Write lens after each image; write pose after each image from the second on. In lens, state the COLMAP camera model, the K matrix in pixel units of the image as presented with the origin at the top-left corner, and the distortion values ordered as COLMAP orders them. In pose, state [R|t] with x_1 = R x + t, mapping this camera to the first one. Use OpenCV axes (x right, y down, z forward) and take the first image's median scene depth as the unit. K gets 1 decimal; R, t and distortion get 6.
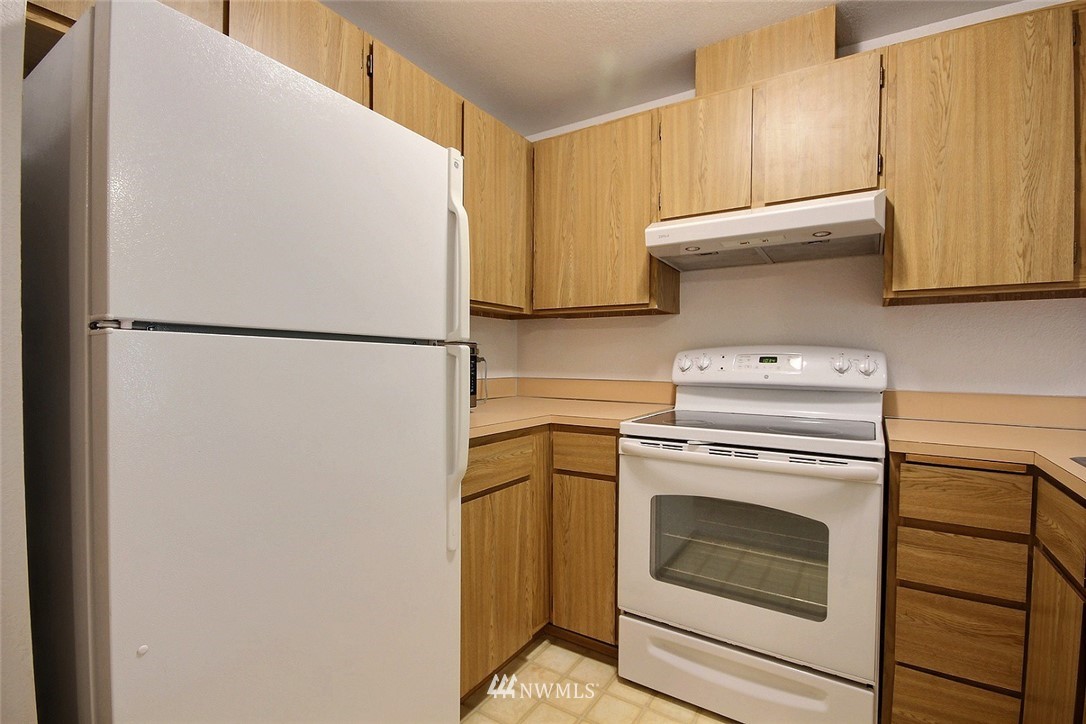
lens RADIAL K [[502.9, 0, 543.0], [0, 502.9, 371.1], [0, 0, 1]] dist [0.003169, -0.007596]
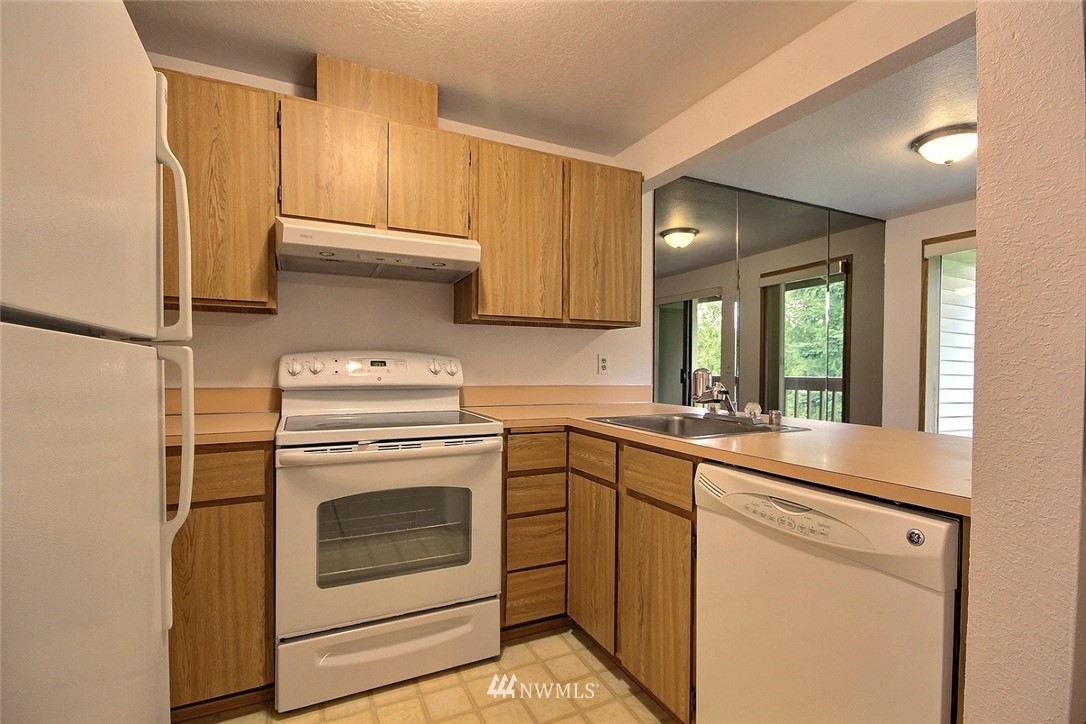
lens RADIAL K [[502.9, 0, 544.3], [0, 502.9, 371.8], [0, 0, 1]] dist [0.003169, -0.007596]
pose [[0.514235, -0.013836, 0.857537, -0.382571], [0.016344, 0.999846, 0.006330, -0.006293], [-0.857493, 0.010761, 0.514383, 0.121548]]
